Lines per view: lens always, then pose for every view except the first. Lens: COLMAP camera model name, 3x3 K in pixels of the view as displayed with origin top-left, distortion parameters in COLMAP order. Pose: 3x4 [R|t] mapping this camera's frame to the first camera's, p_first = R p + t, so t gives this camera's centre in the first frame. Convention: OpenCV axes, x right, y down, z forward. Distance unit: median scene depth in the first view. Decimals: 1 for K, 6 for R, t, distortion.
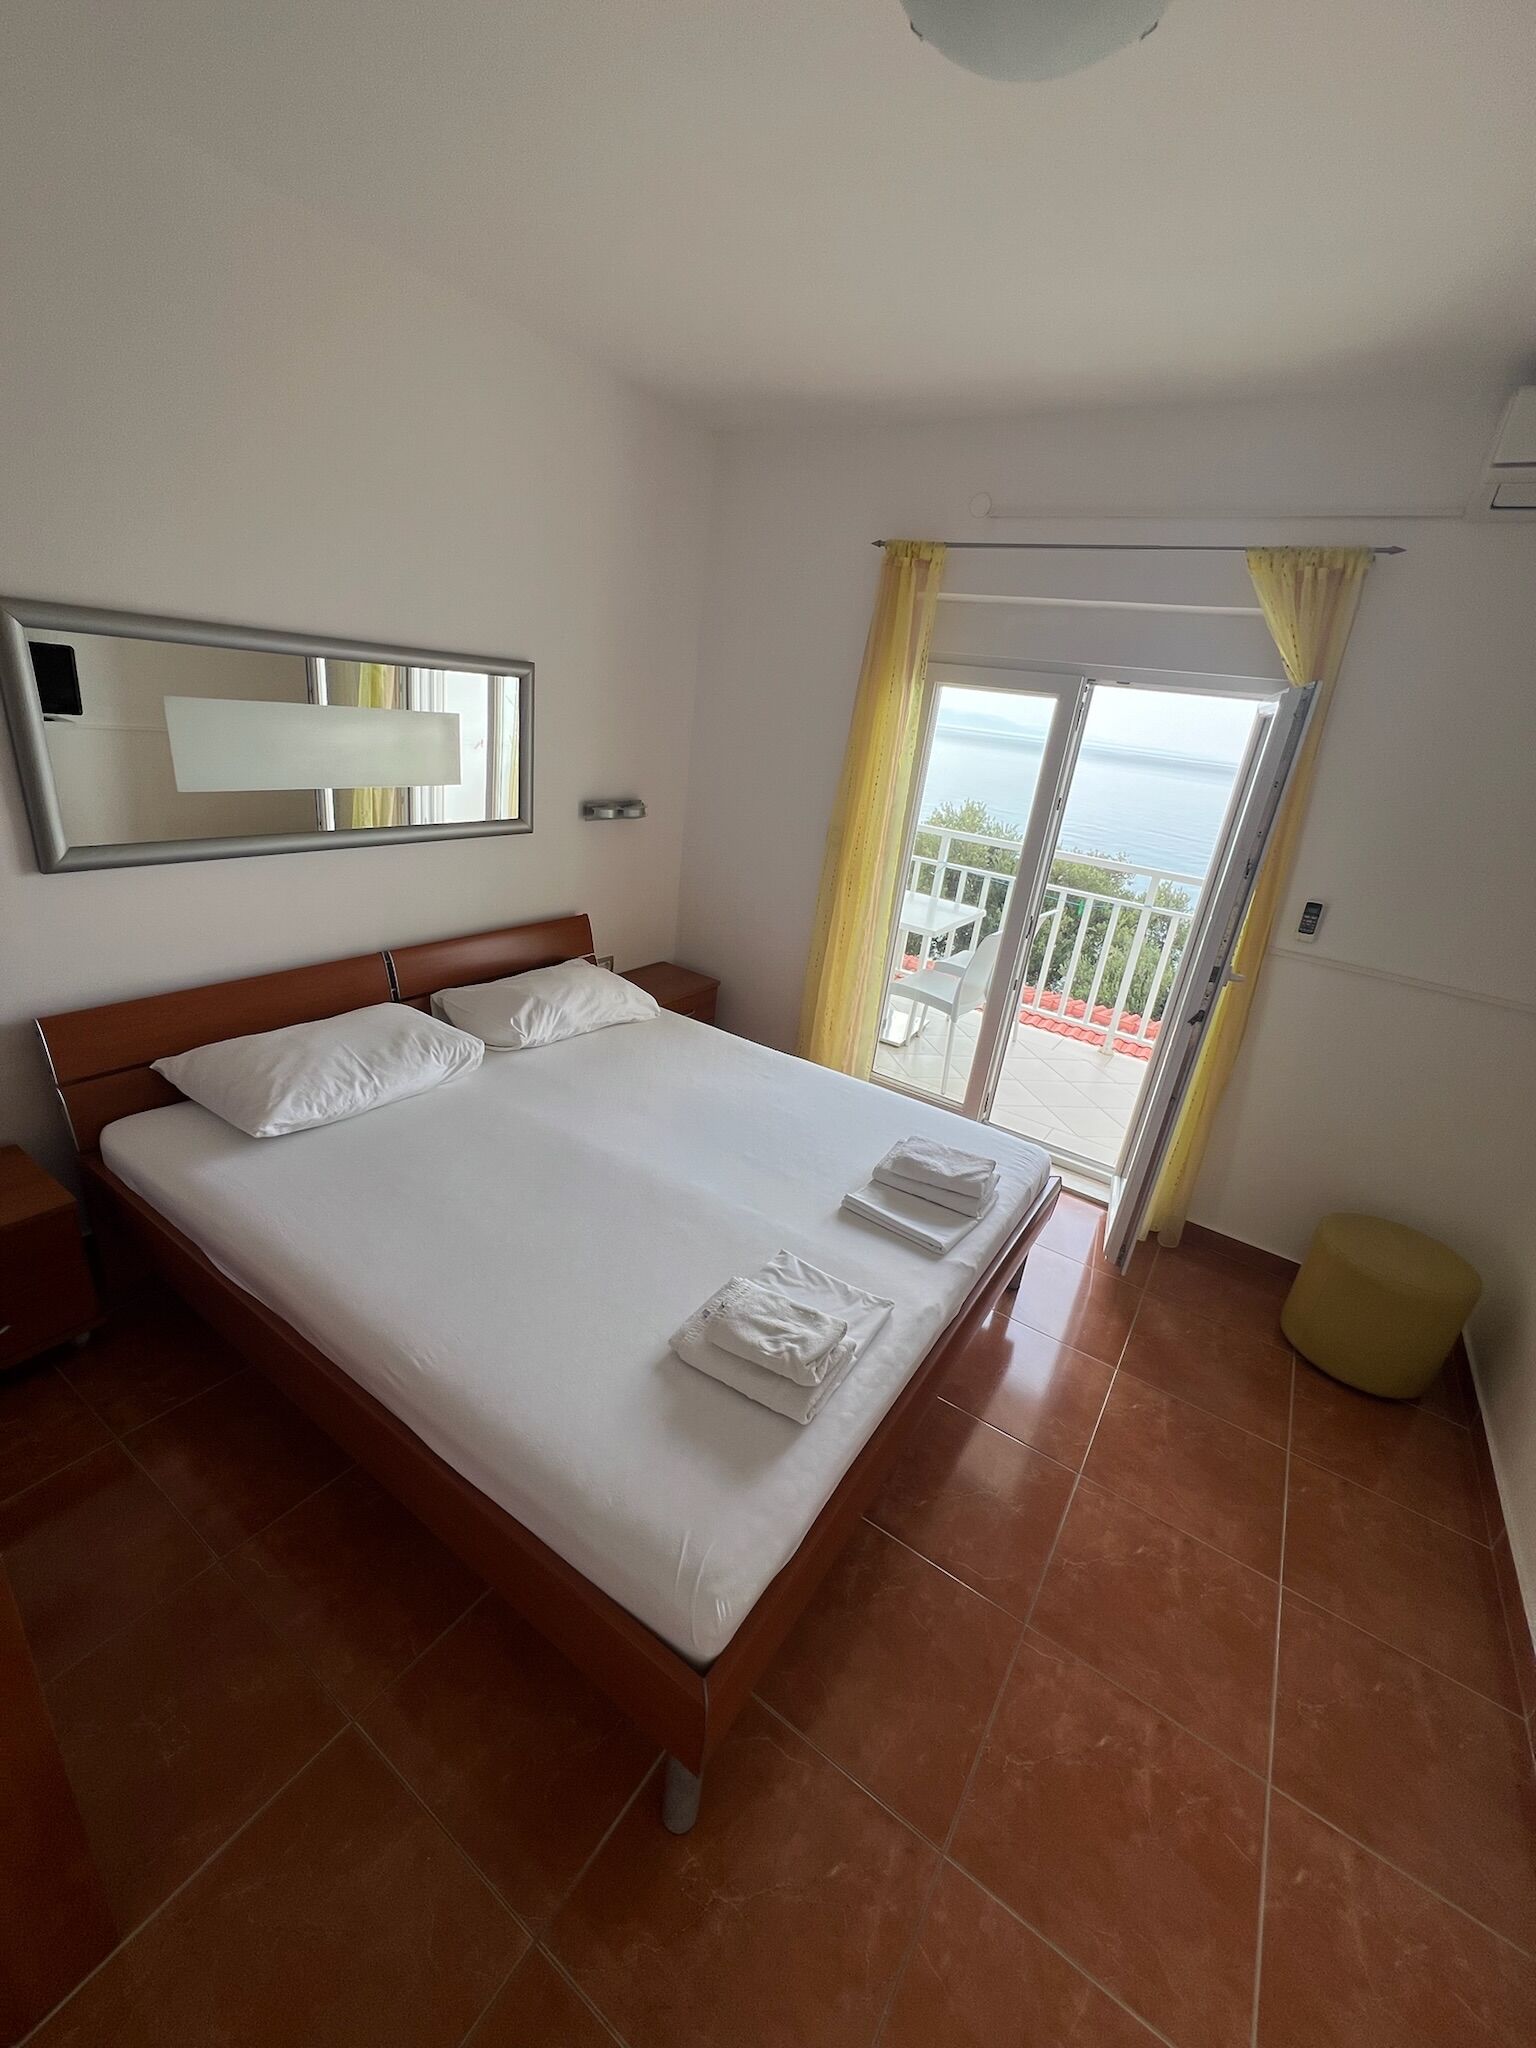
lens RADIAL K [[812.9, 0, 775.5], [0, 812.9, 1010.3], [0, 0, 1]] dist [-0.003576, 0.001265]
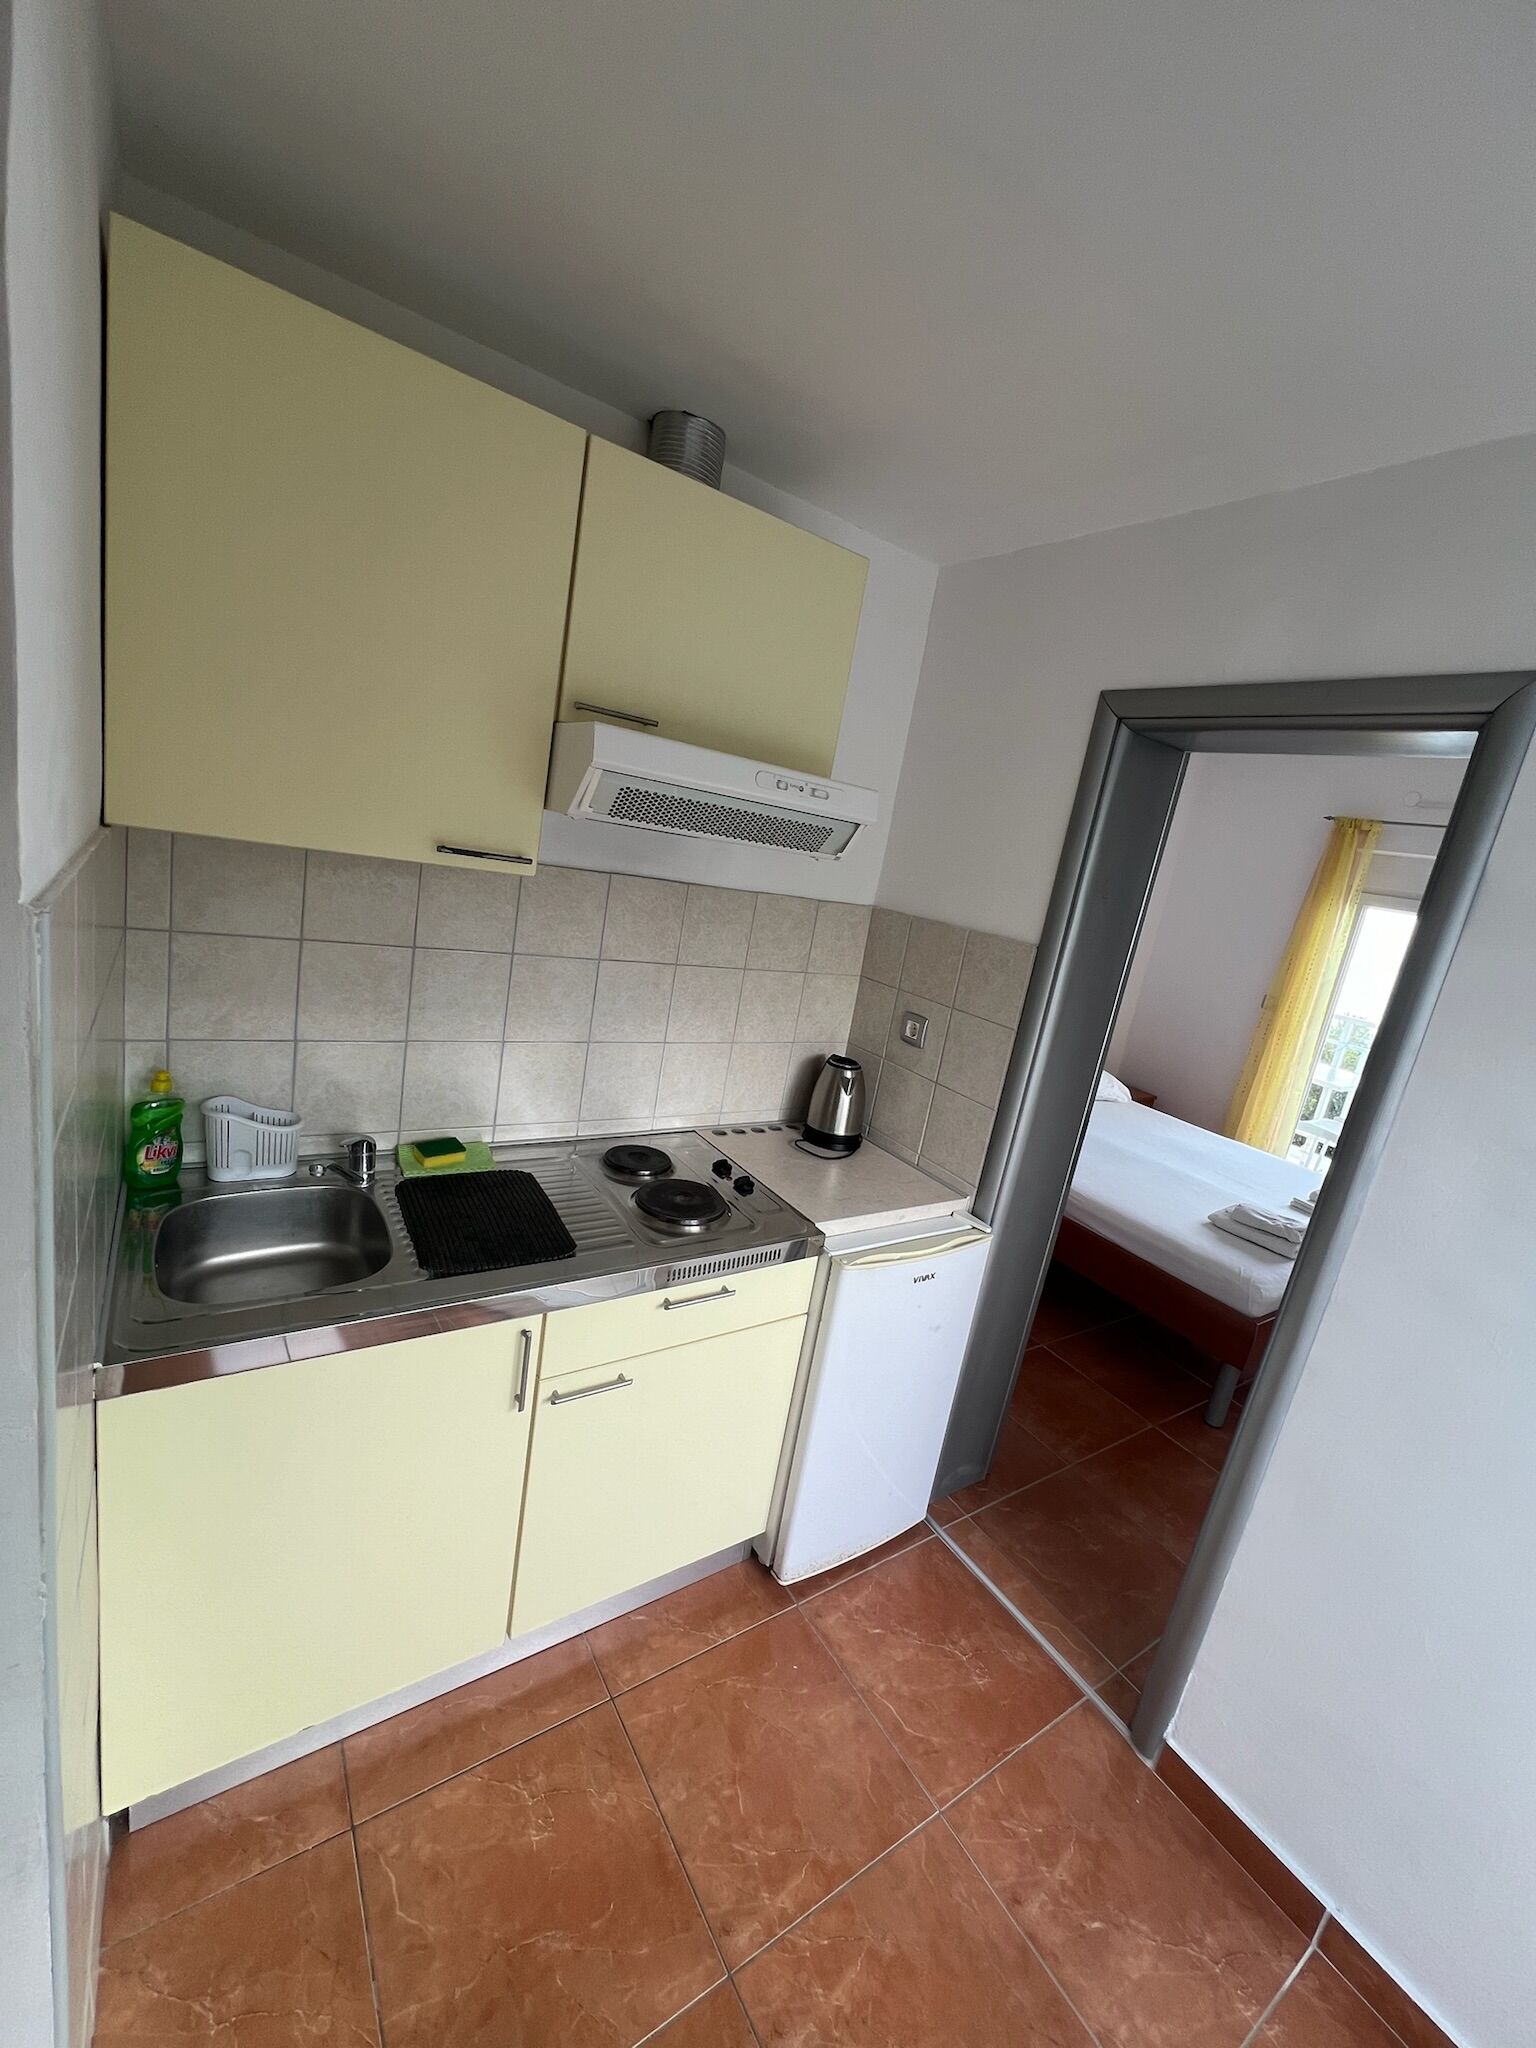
lens RADIAL K [[812.9, 0, 776.6], [0, 812.9, 1018.9], [0, 0, 1]] dist [-0.003576, 0.001265]
pose [[0.922982, 0.122948, -0.364676, -0.232702], [-0.193971, 0.967049, -0.164901, 0.248604], [0.332385, 0.222937, 0.916417, -0.672369]]
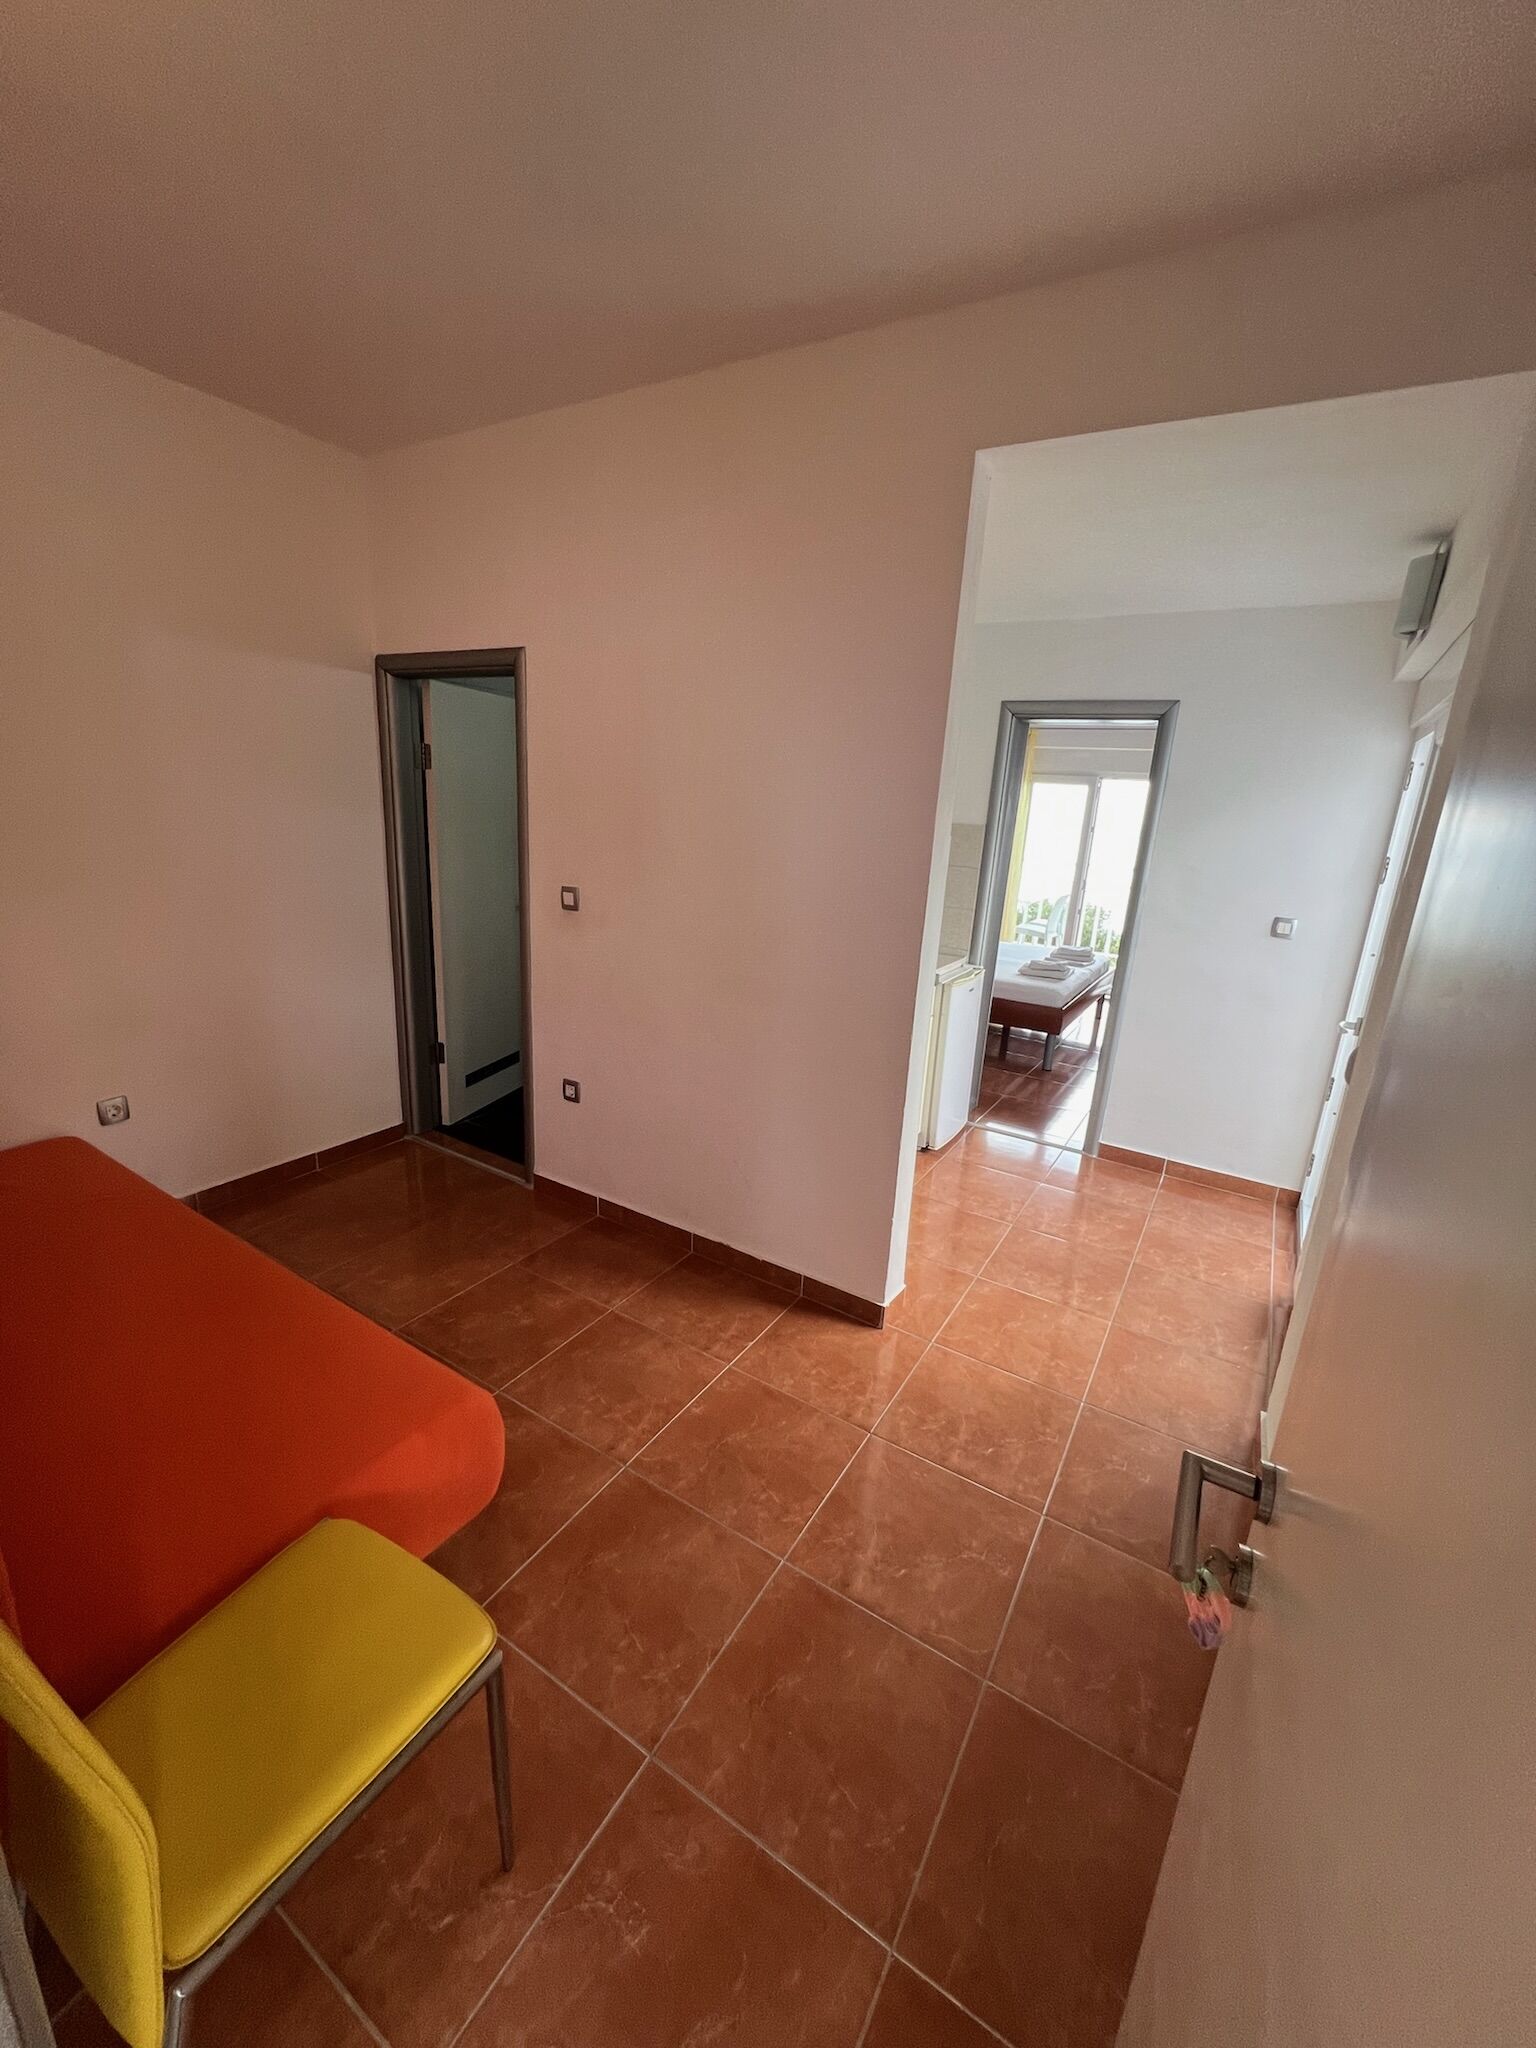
lens RADIAL K [[827.0, 0, 777.9], [0, 827.0, 1010.8], [0, 0, 1]] dist [0.003006, 0.000306]
pose [[0.997520, -0.067169, 0.021034, -0.653699], [0.068923, 0.992756, -0.098416, 0.450676], [-0.014271, 0.099622, 0.994923, -1.312346]]
